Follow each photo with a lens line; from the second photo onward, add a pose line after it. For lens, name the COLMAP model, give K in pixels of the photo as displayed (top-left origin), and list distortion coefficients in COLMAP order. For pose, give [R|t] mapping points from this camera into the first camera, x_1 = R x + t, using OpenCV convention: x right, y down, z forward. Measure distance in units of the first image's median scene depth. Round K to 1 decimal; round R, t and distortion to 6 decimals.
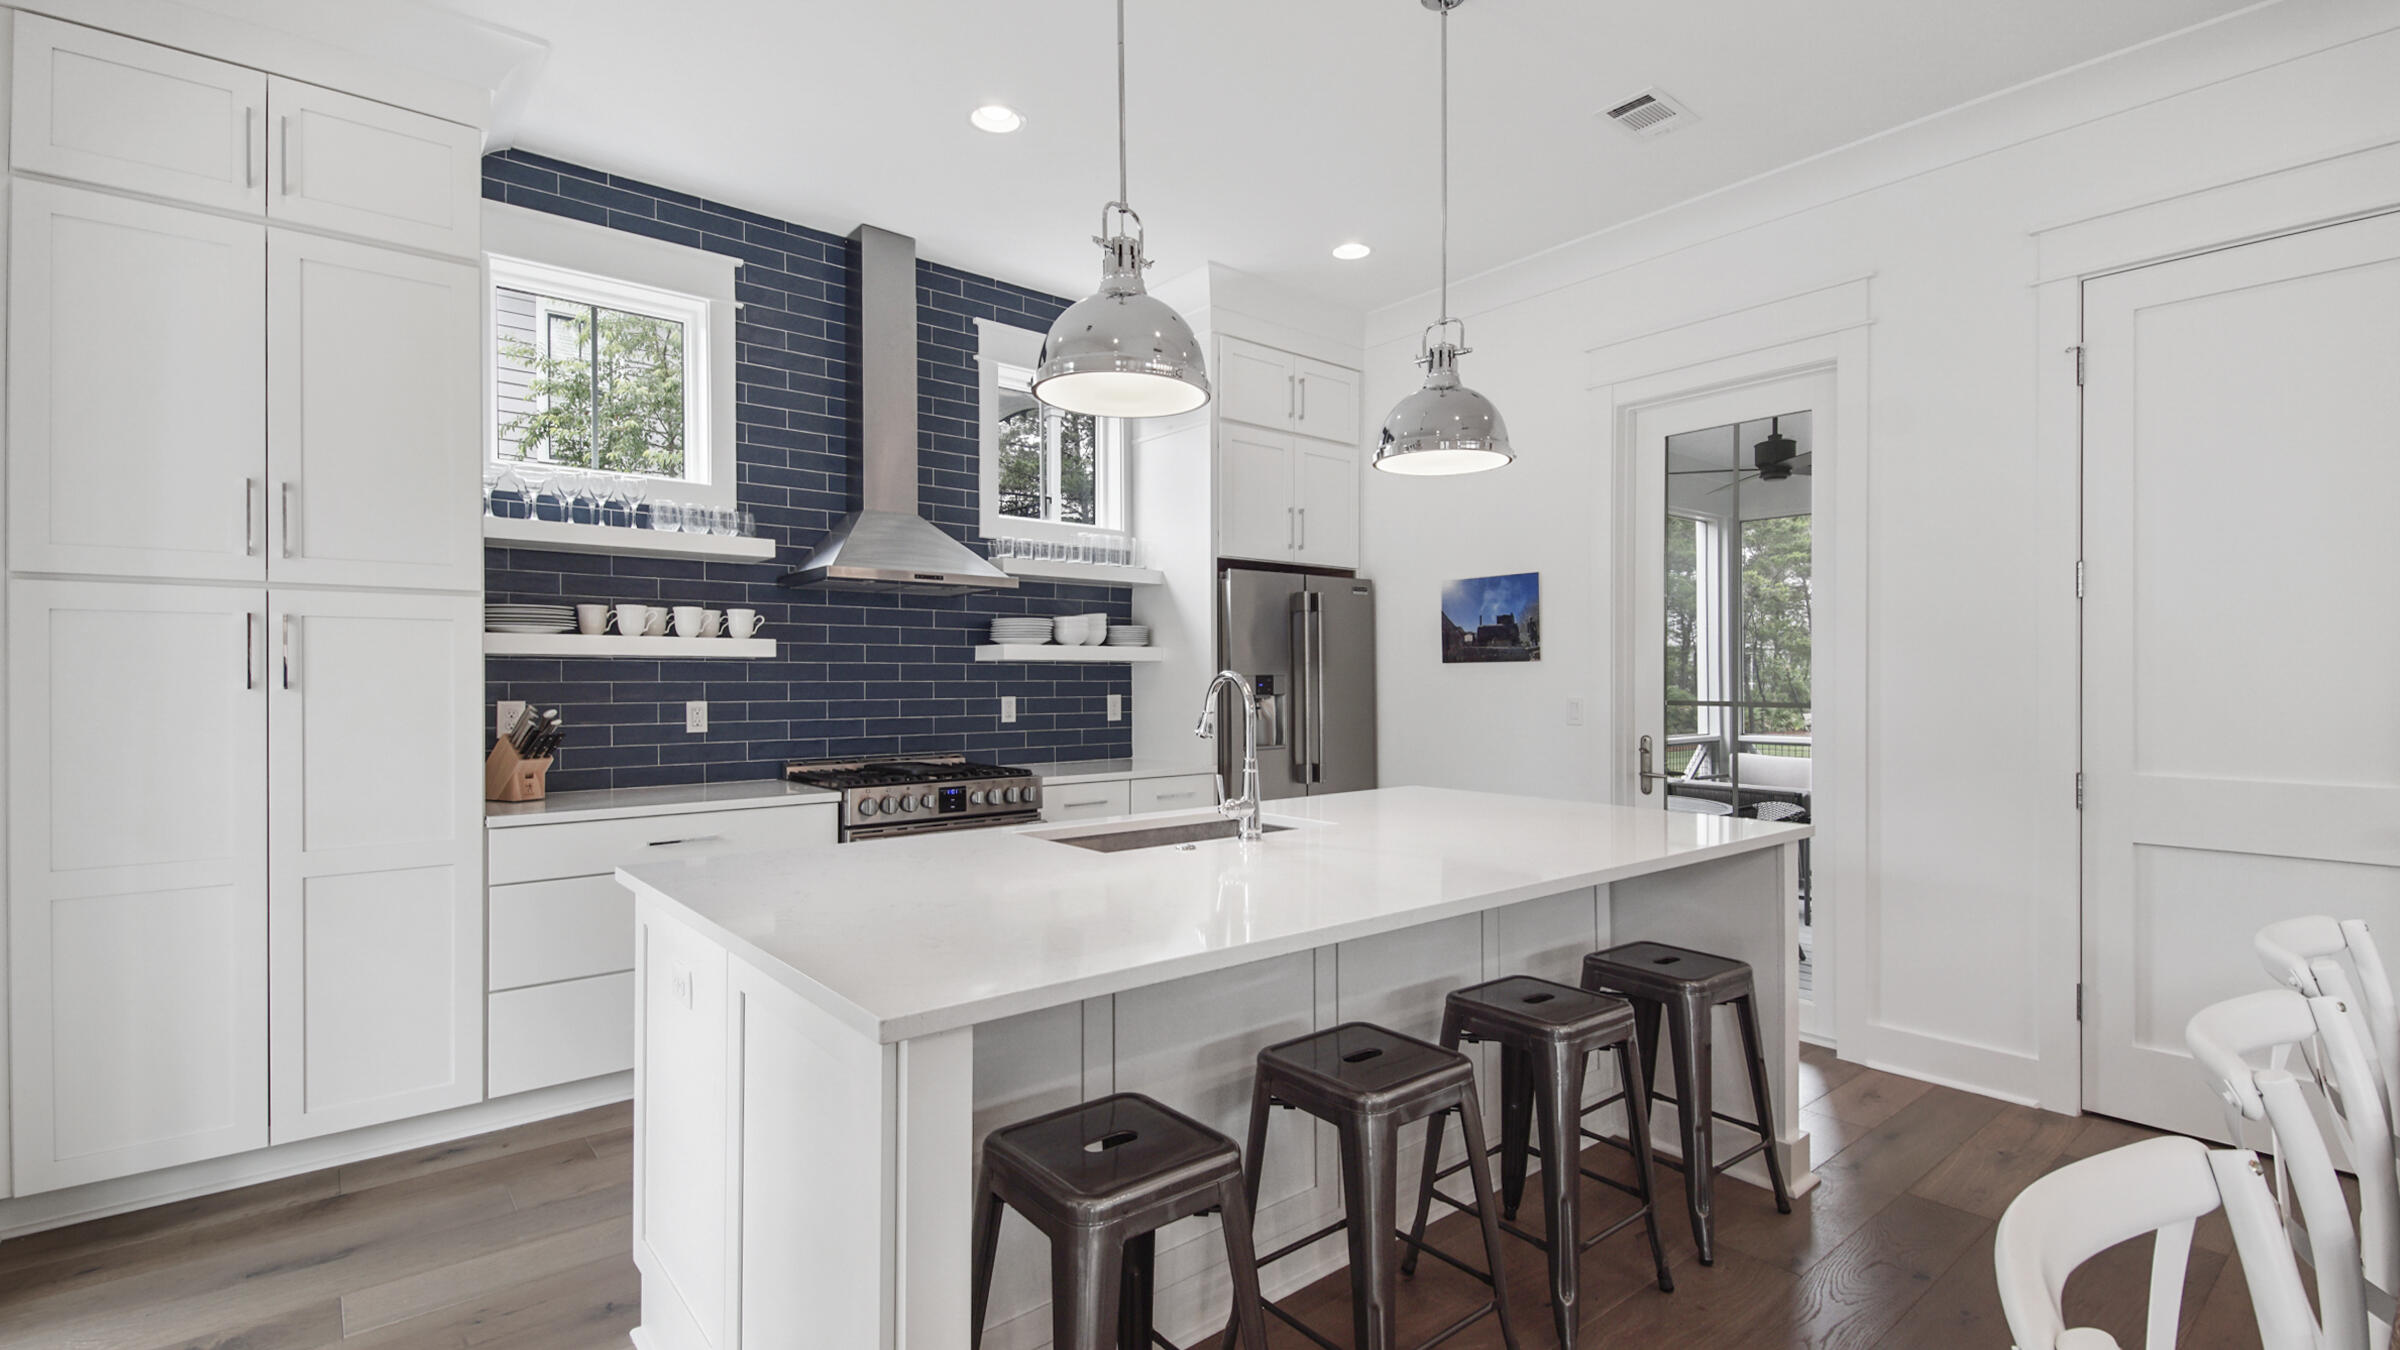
lens RADIAL K [[1082.9, 0, 1196.0], [0, 1082.9, 676.5], [0, 0, 1]] dist [0.017996, -0.005125]
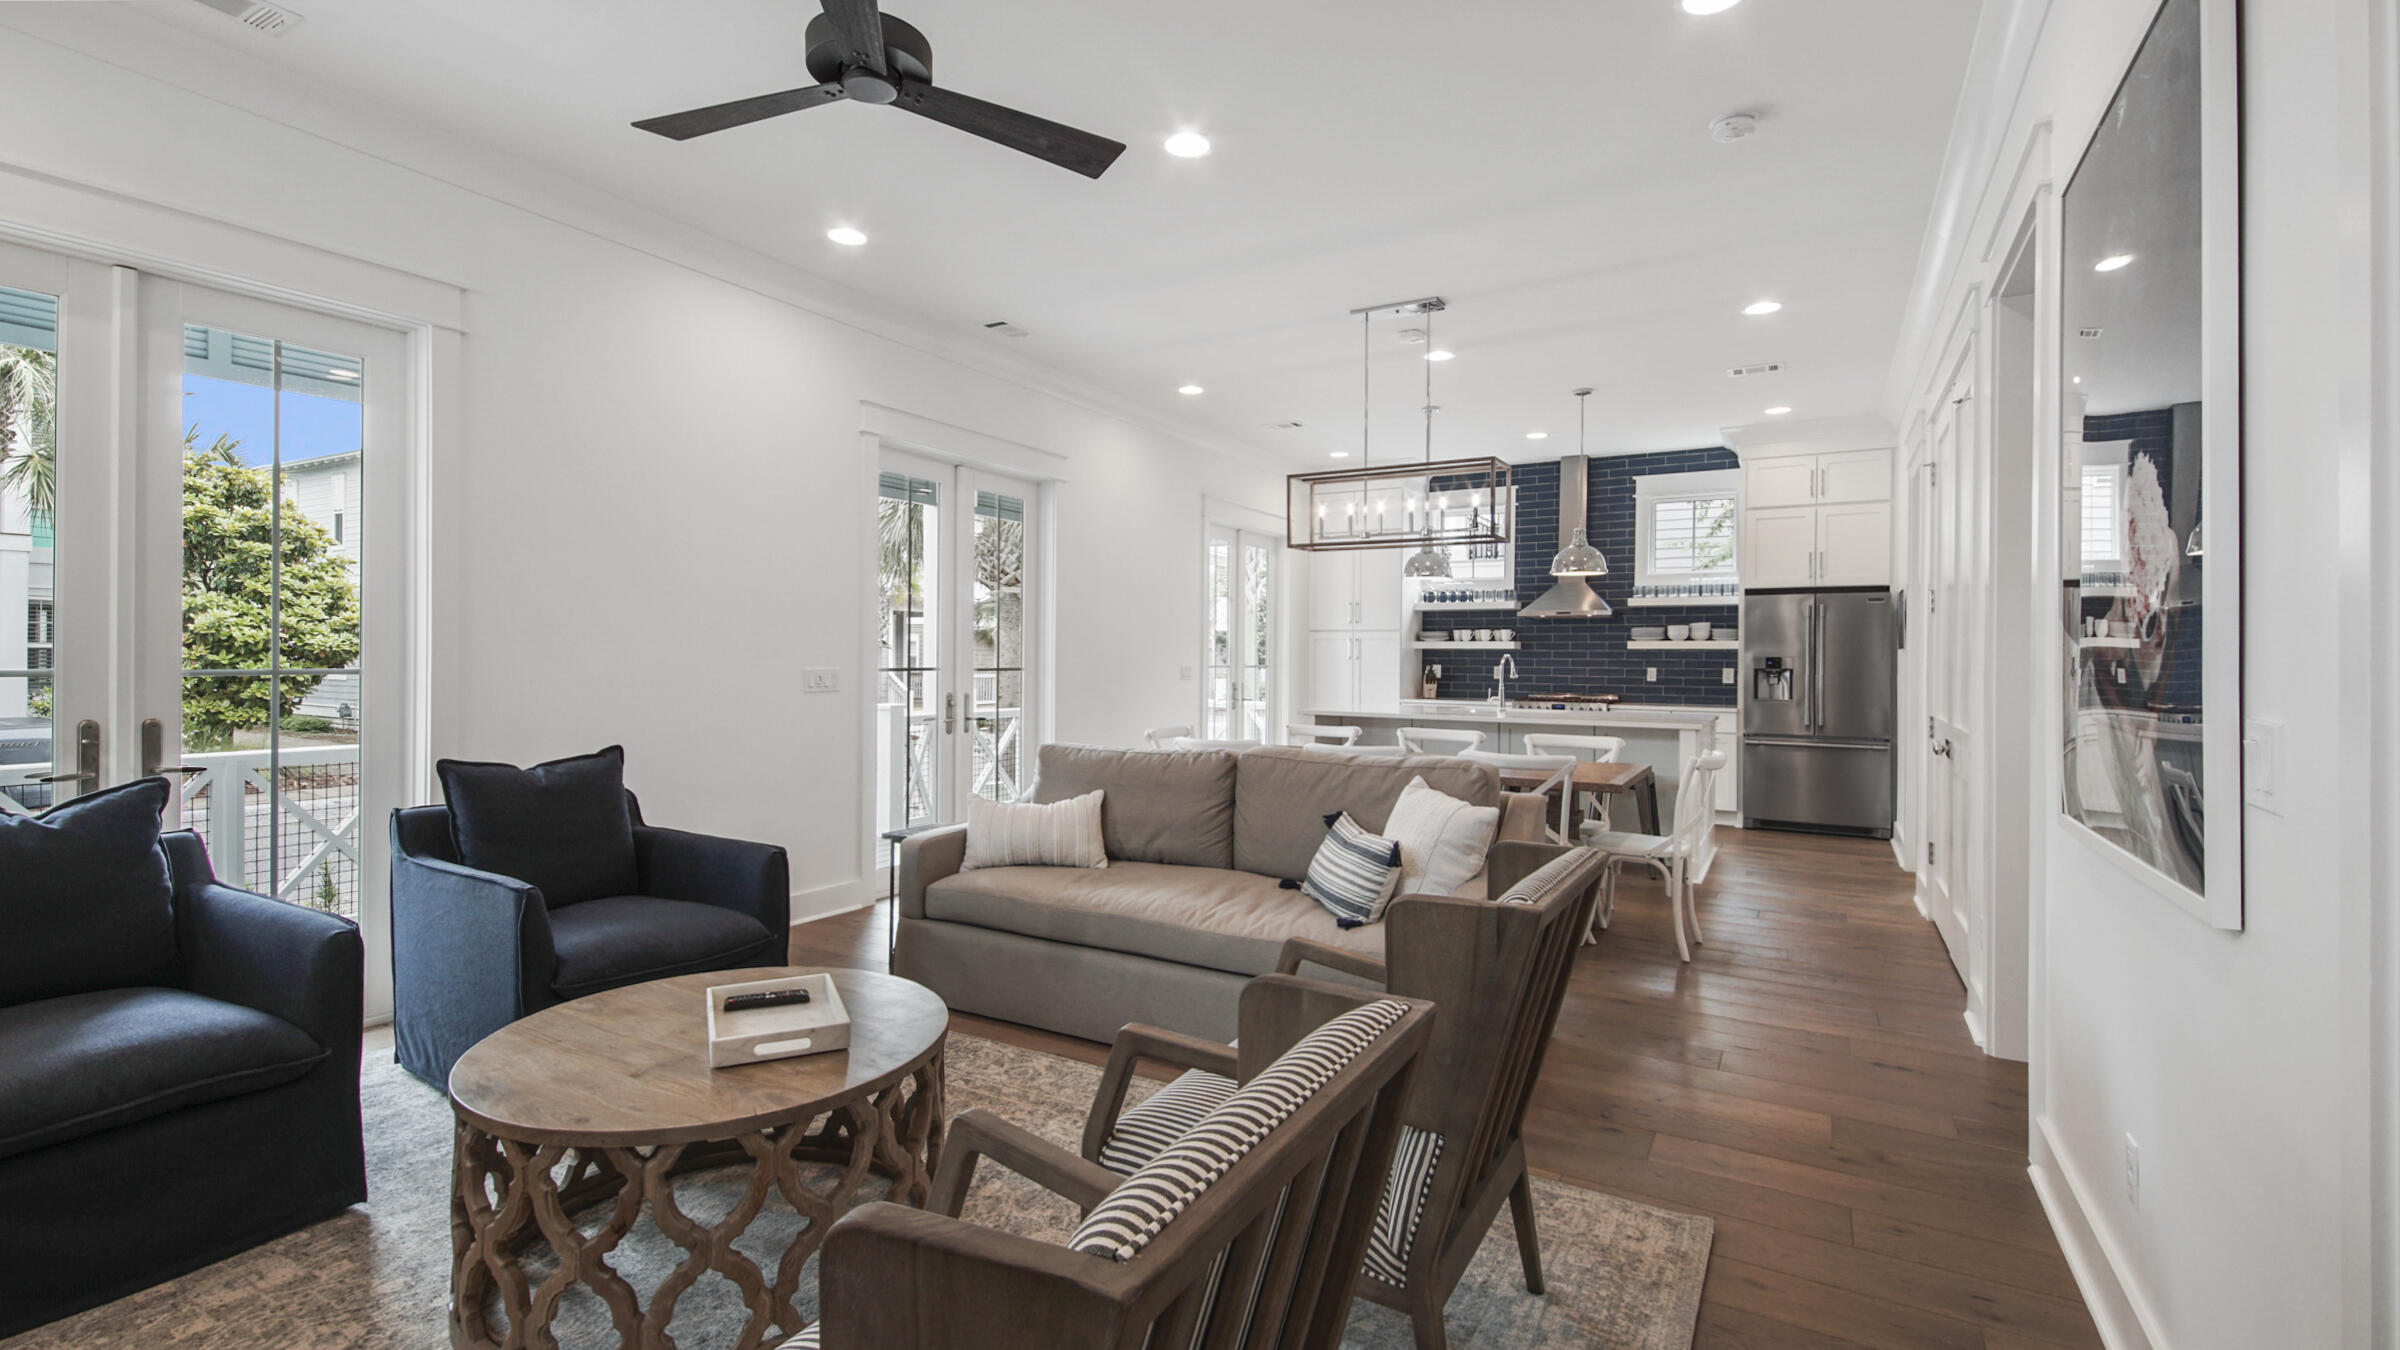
lens RADIAL K [[1082.9, 0, 1176.8], [0, 1082.9, 658.9], [0, 0, 1]] dist [0.017996, -0.005125]
pose [[0.334657, 0.005588, -0.942323, 1.515406], [-0.004800, 0.999980, 0.004225, -0.000977], [0.942328, 0.003110, 0.334677, -0.494676]]
